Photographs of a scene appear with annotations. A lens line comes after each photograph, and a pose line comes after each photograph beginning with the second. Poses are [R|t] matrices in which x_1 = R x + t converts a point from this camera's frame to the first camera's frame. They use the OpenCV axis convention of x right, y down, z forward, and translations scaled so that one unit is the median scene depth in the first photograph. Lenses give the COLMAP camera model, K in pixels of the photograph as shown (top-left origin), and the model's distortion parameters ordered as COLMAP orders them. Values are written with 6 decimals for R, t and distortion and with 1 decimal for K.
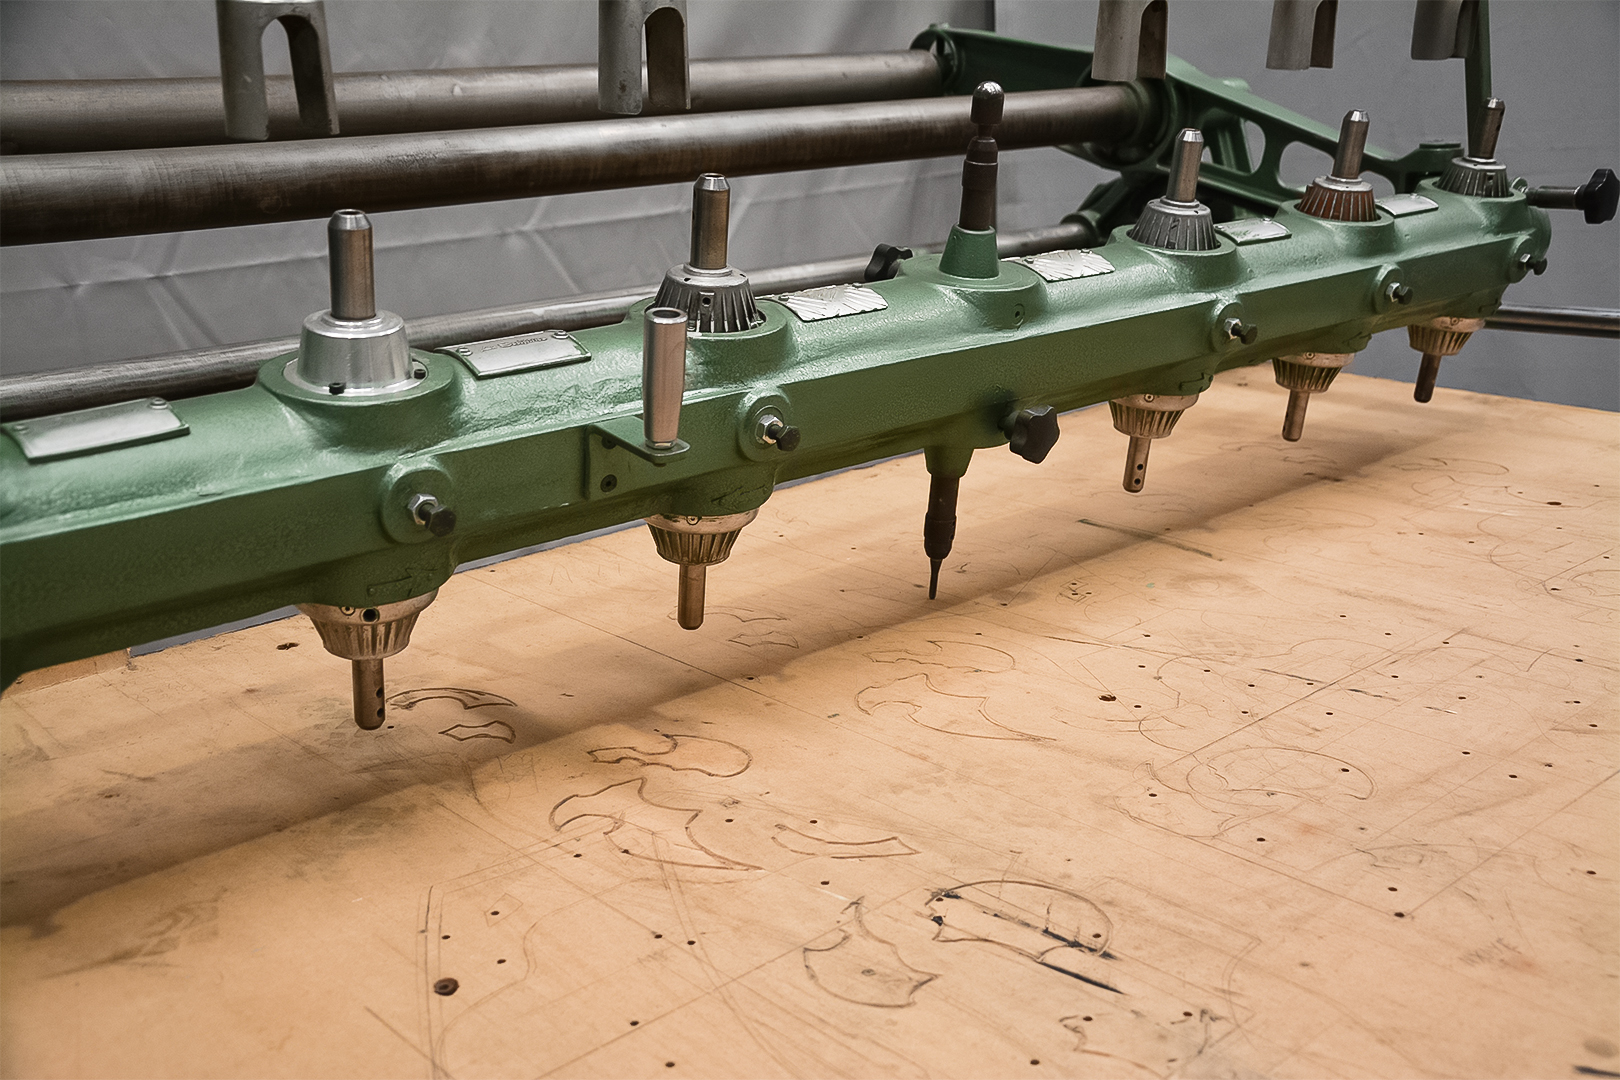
lens RADIAL K [[1679.9, 0, 810.0], [0, 1679.9, 540.0], [0, 0, 1]] dist [-0.038772, 0.209891]
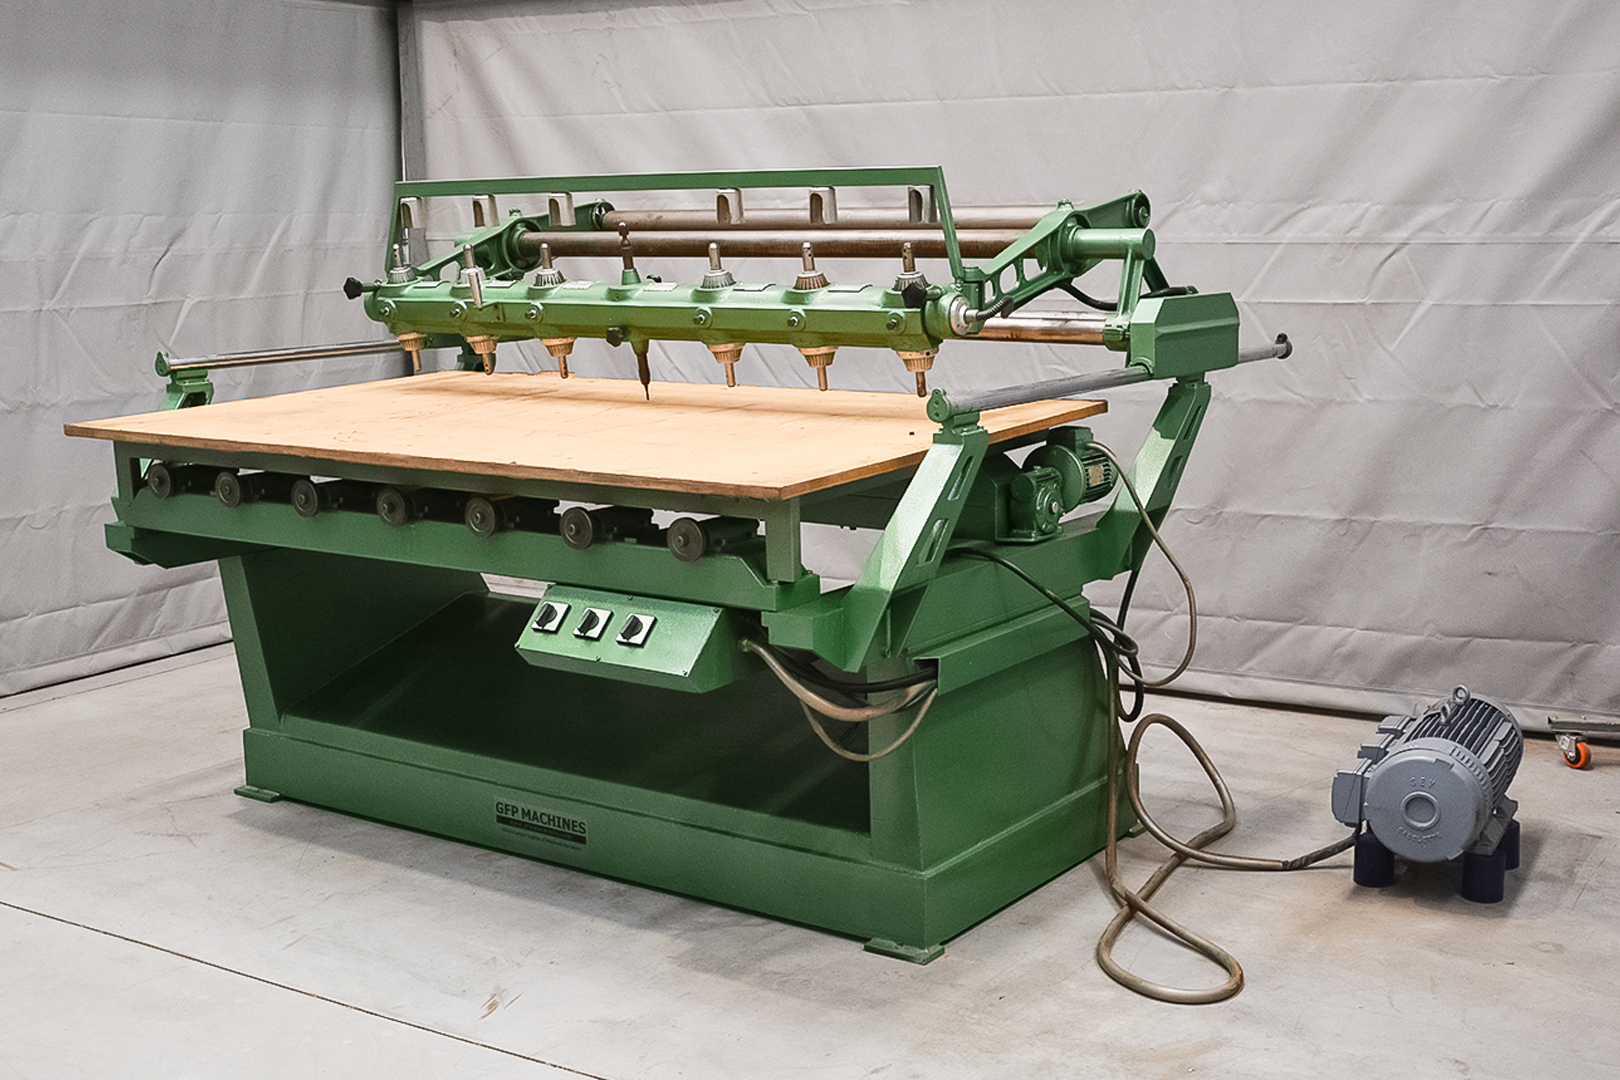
lens RADIAL K [[1931.2, 0, 754.1], [0, 1931.2, 542.3], [0, 0, 1]] dist [-0.101189, 0.347206]
pose [[0.211817, 0.209388, -0.954615, 4.065652], [-0.262124, 0.953162, 0.150908, -0.342106], [0.941501, 0.218263, 0.256782, 0.488636]]
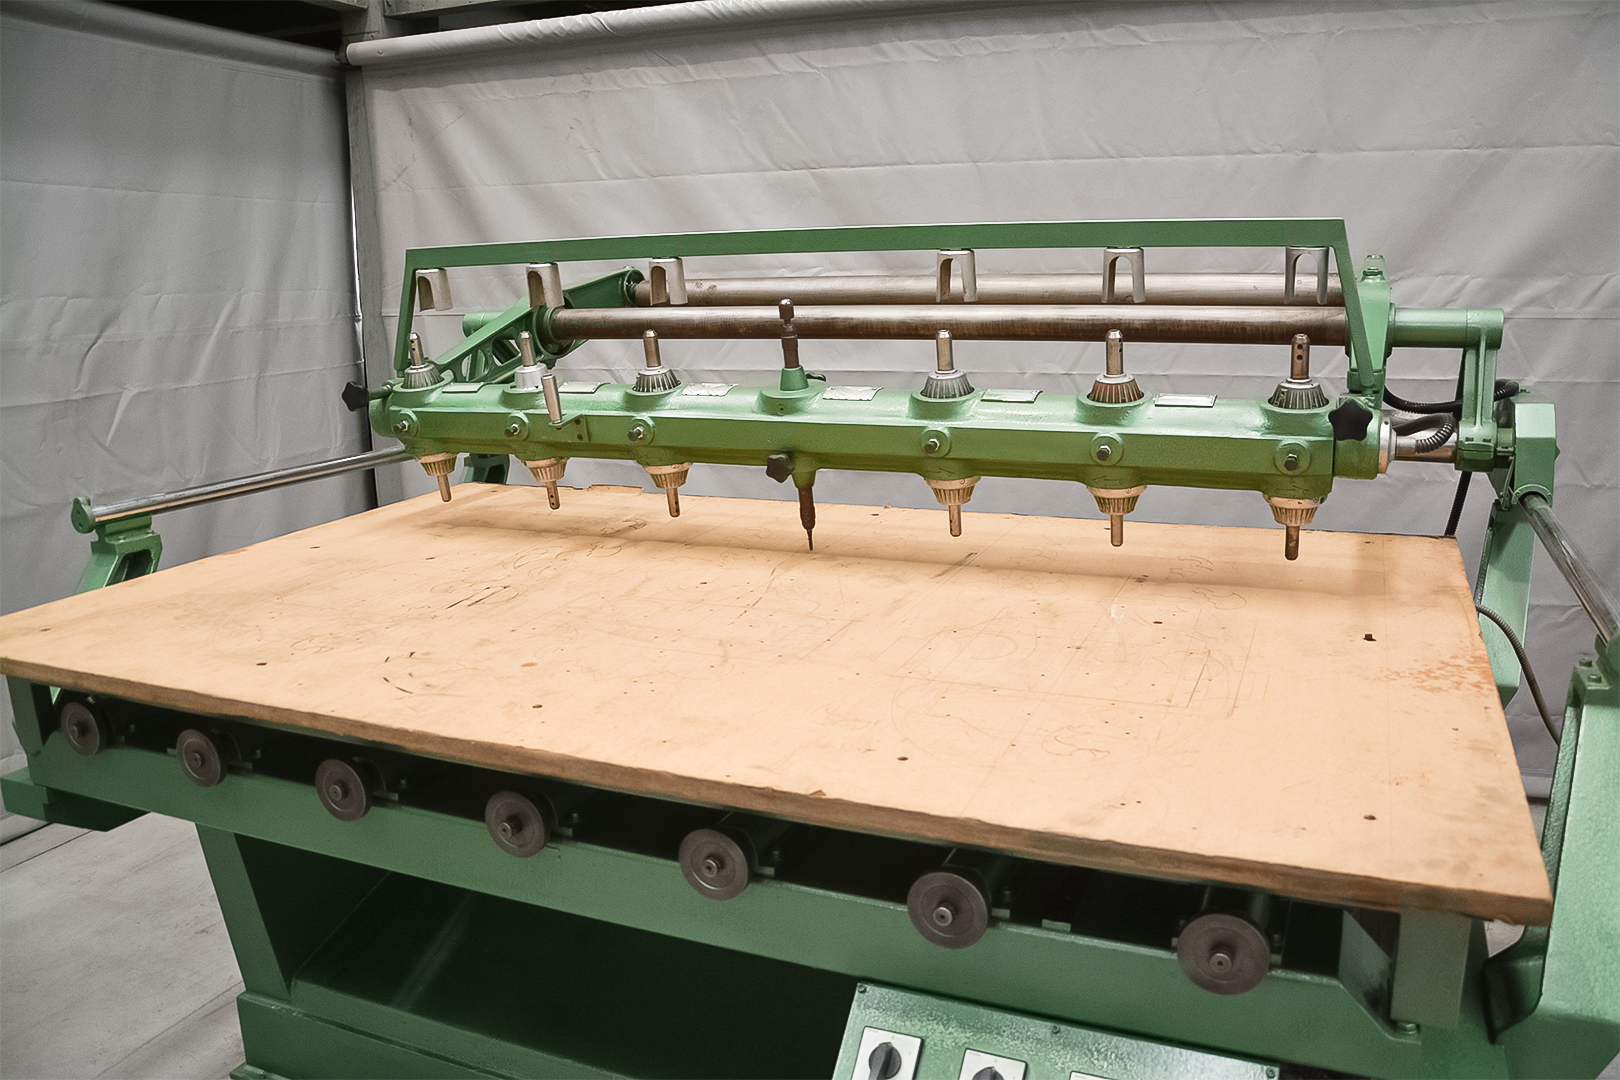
lens RADIAL K [[1274.4, 0, 819.4], [0, 1274.4, 533.9], [0, 0, 1]] dist [-0.173396, 0.157310]
pose [[0.419488, 0.220305, -0.880622, 1.759883], [-0.247288, 0.961148, 0.122653, -0.215458], [0.873429, 0.166315, 0.457669, 0.393719]]
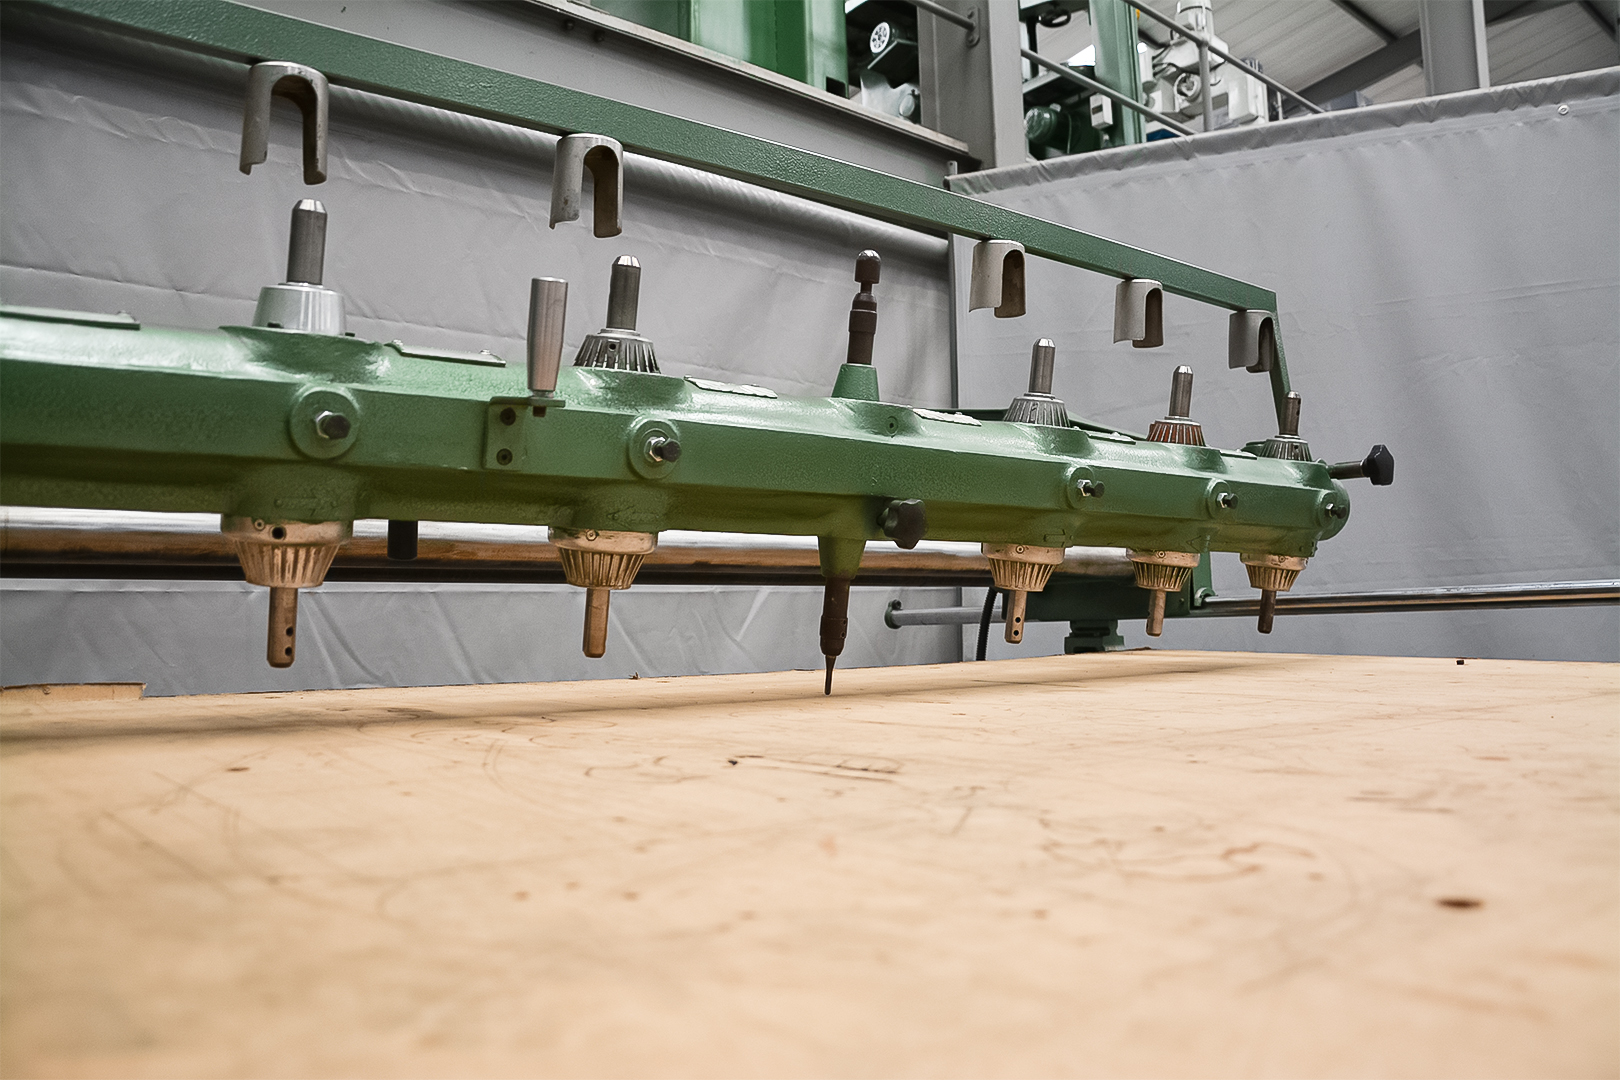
lens RADIAL K [[1258.1, 0, 822.9], [0, 1258.1, 538.4], [0, 0, 1]] dist [-0.161936, 0.124998]
pose [[0.999029, 0.022411, -0.037926, 0.124713], [-0.033992, 0.939790, -0.340057, 0.283391], [0.028022, 0.341016, 0.939640, 0.201486]]
